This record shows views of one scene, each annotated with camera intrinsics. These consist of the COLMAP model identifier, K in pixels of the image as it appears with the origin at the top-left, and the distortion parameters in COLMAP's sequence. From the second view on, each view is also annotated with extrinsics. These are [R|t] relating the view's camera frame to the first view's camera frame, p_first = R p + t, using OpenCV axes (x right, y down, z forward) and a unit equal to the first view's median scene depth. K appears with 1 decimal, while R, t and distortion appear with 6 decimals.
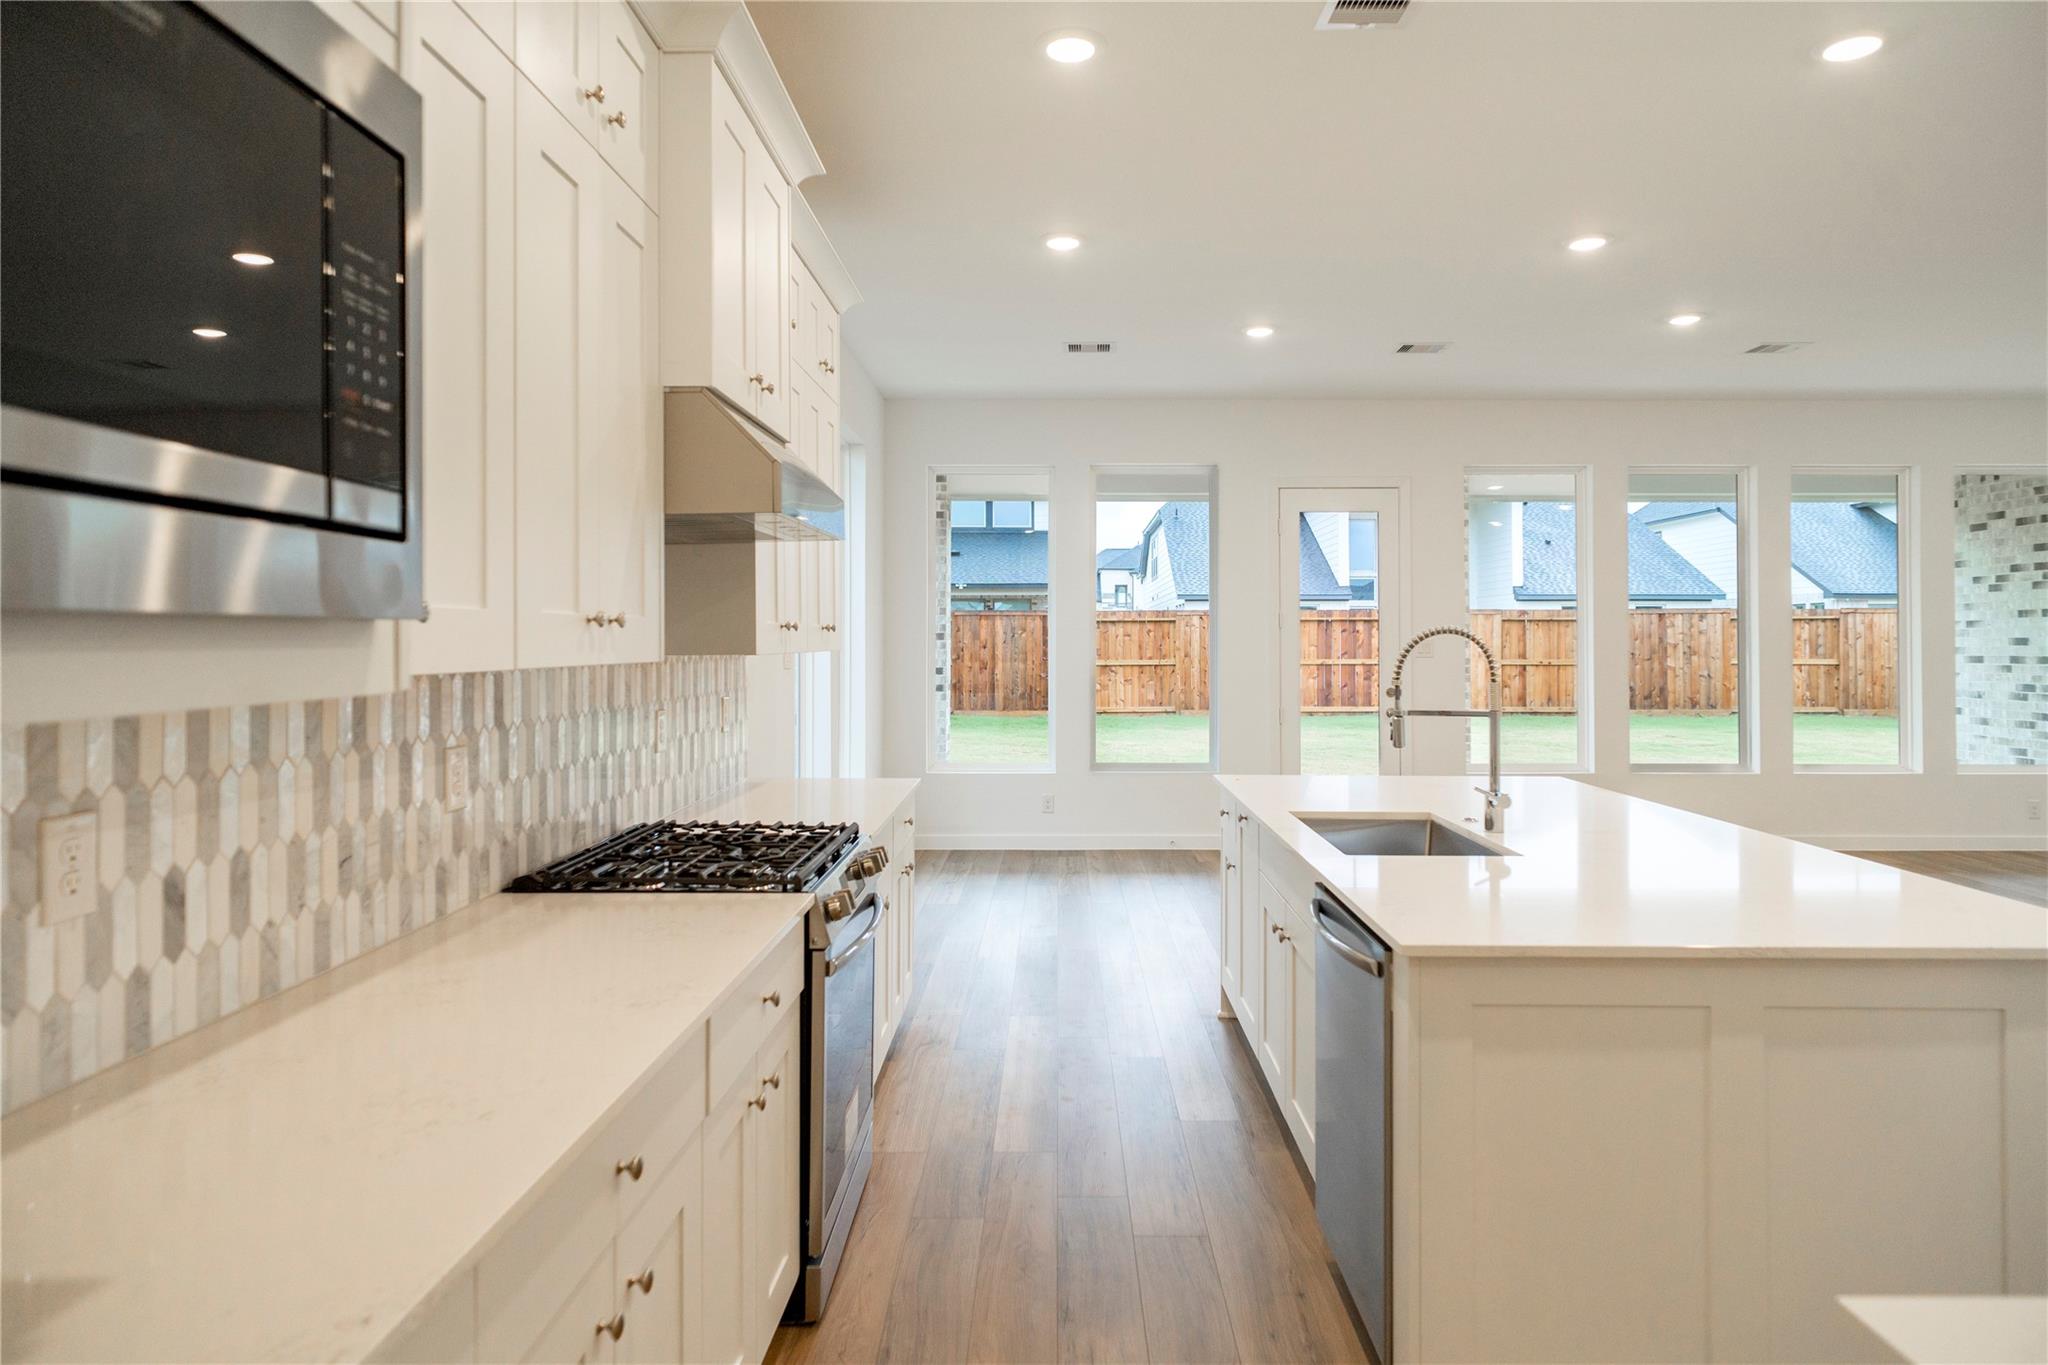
lens RADIAL K [[1212.0, 0, 1059.7], [0, 1212.0, 627.9], [0, 0, 1]] dist [-0.002010, 0.000513]
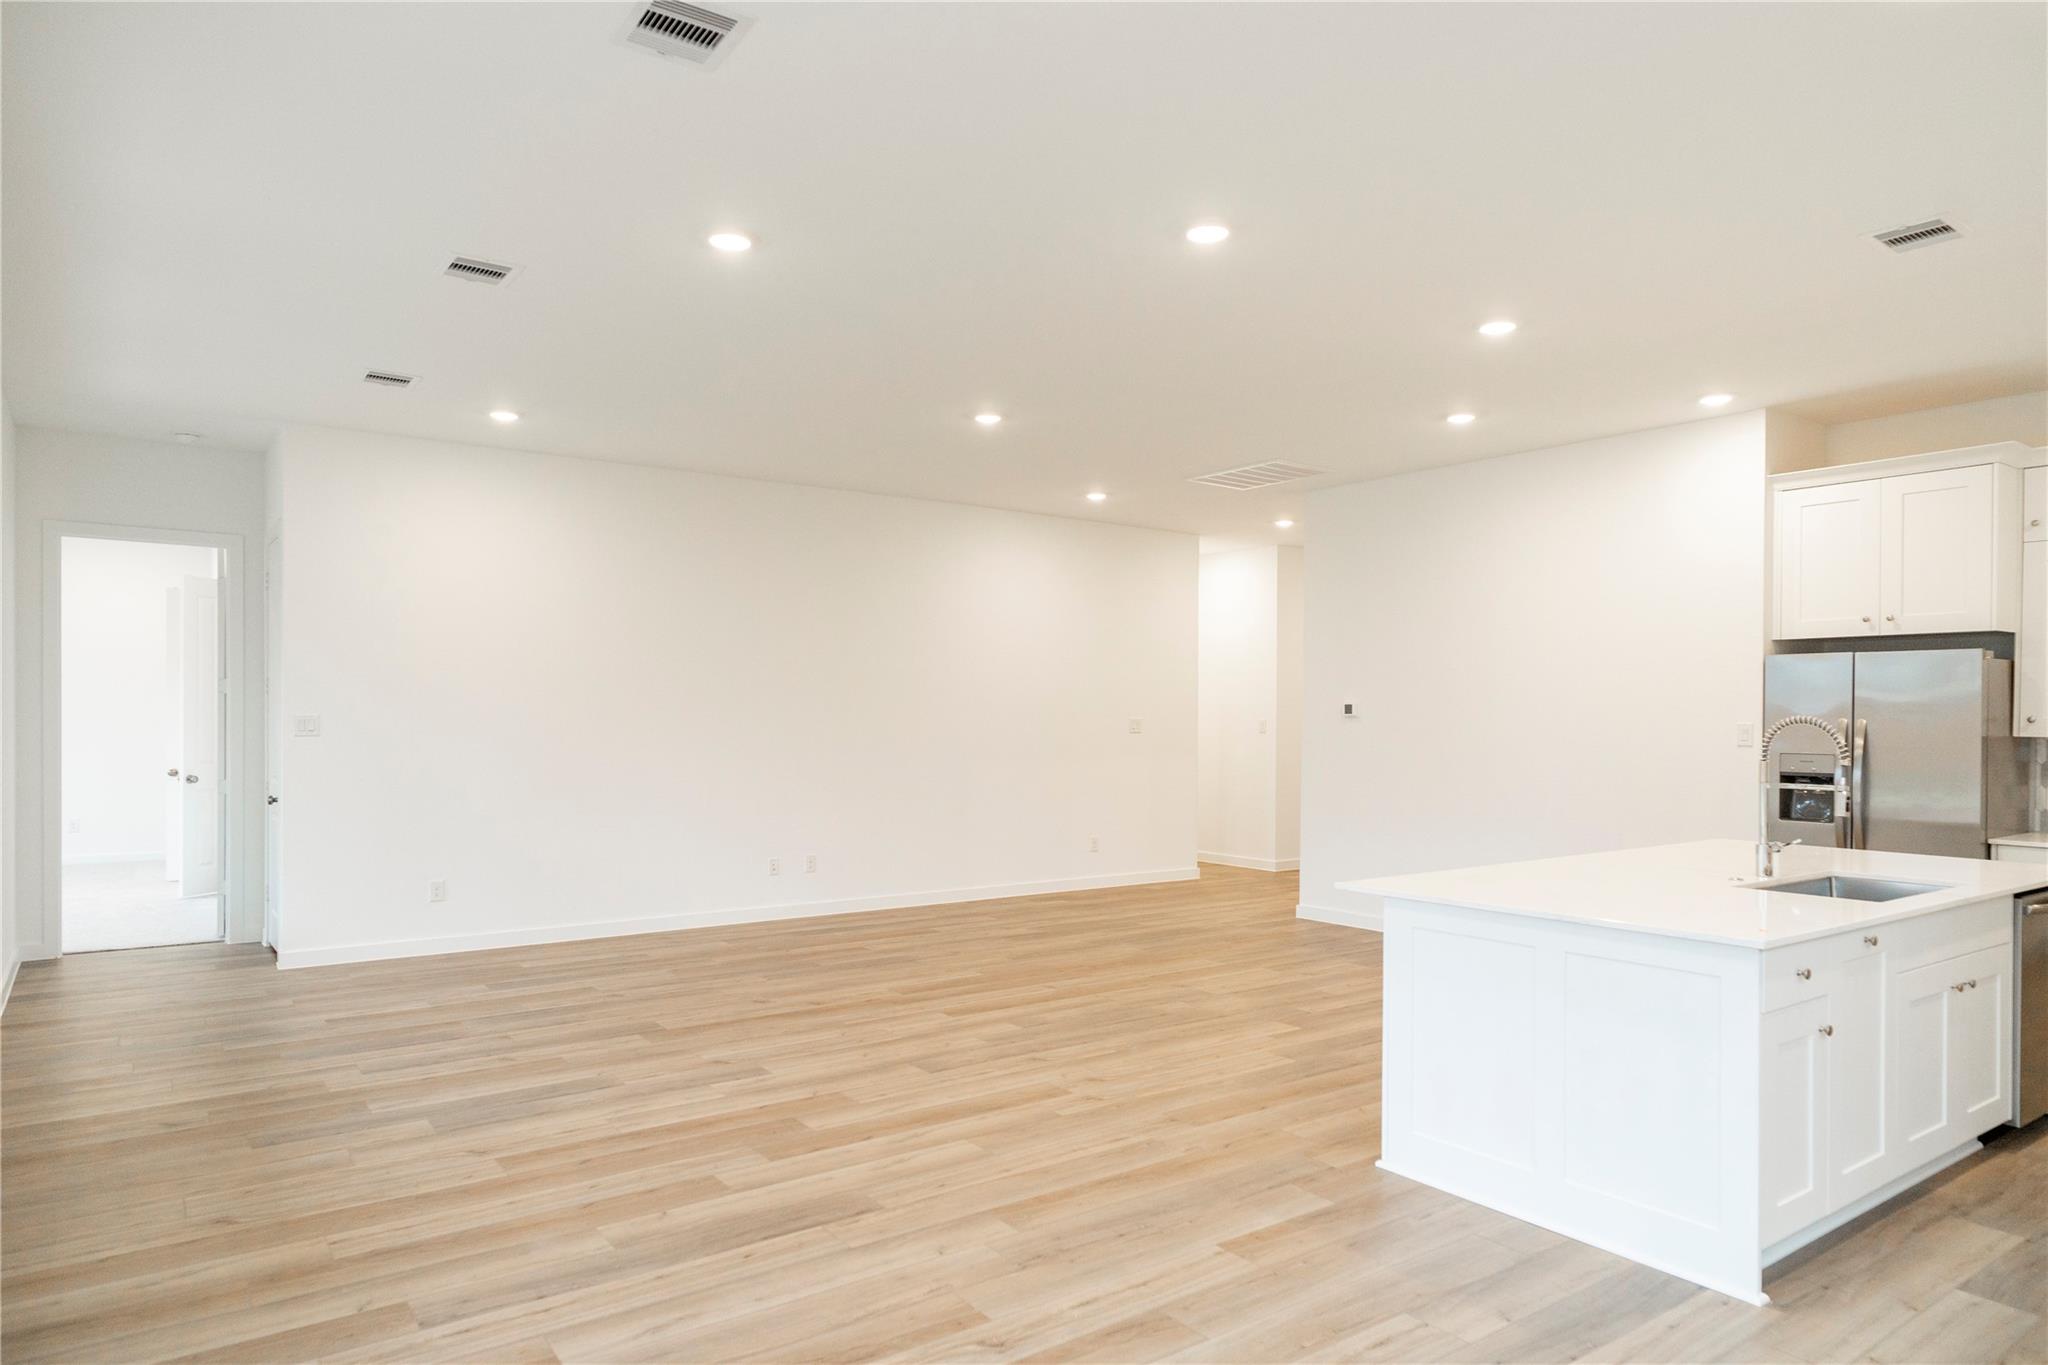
lens RADIAL K [[1241.9, 0, 1029.2], [0, 1241.9, 688.1], [0, 0, 1]] dist [0.001027, 0.001399]
pose [[-0.591526, 0.015664, 0.806134, -0.035874], [-0.015270, 0.999414, -0.030624, 0.003557], [-0.806141, -0.030424, -0.590940, 0.347007]]
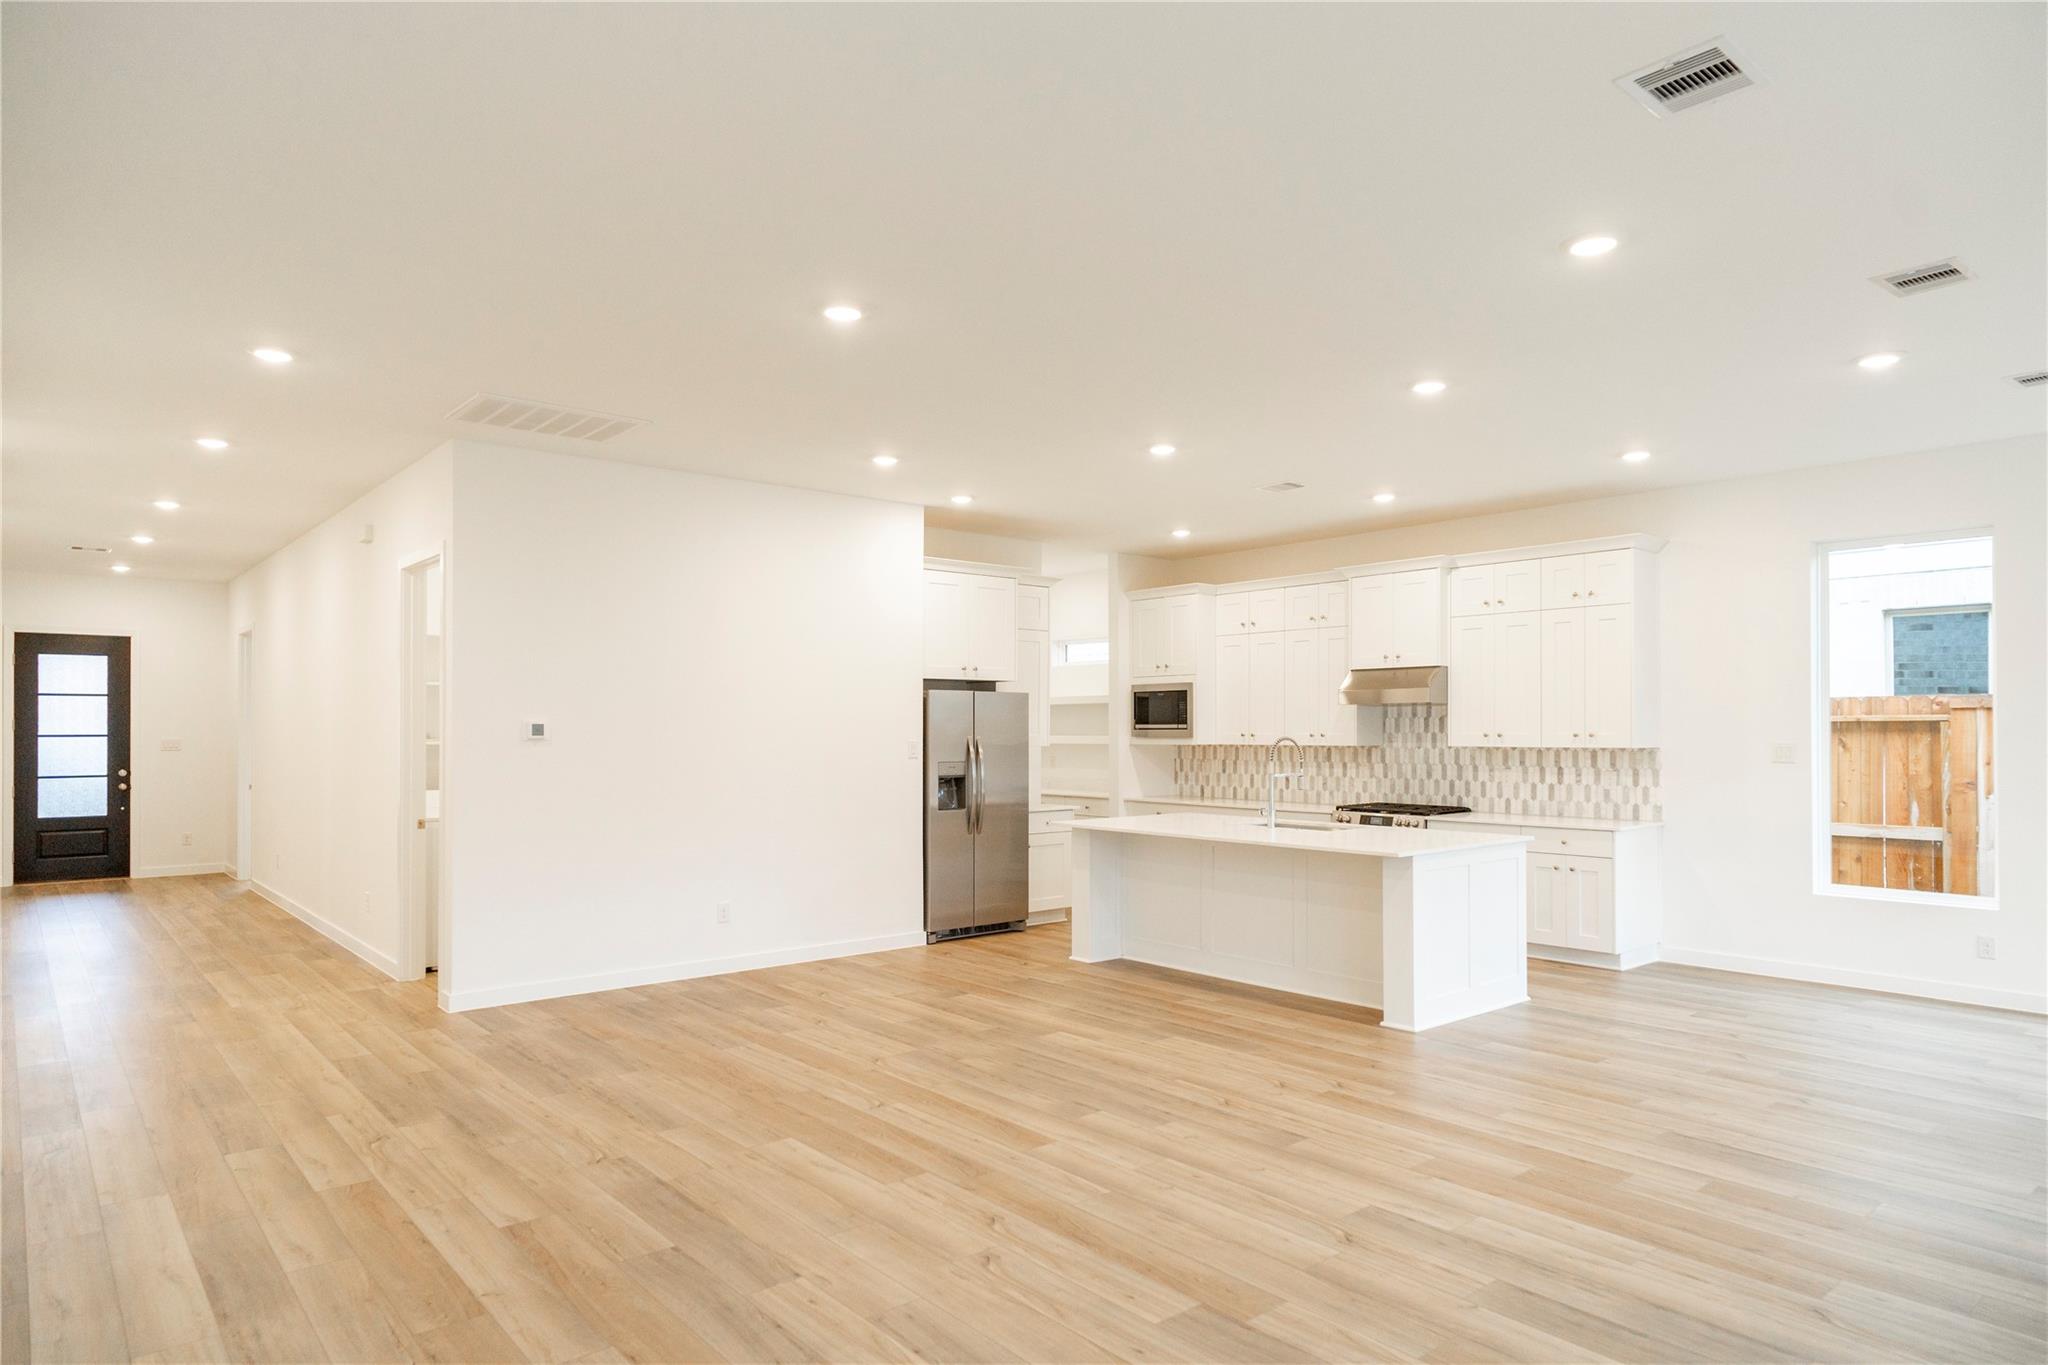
lens RADIAL K [[1224.8, 0, 1027.9], [0, 1224.8, 723.5], [0, 0, 1]] dist [0.001204, 0.001379]
pose [[-0.760846, -0.001778, -0.648930, 0.314581], [0.008397, 0.999886, -0.012585, -0.000153], [0.648879, -0.015025, -0.760744, 0.352147]]
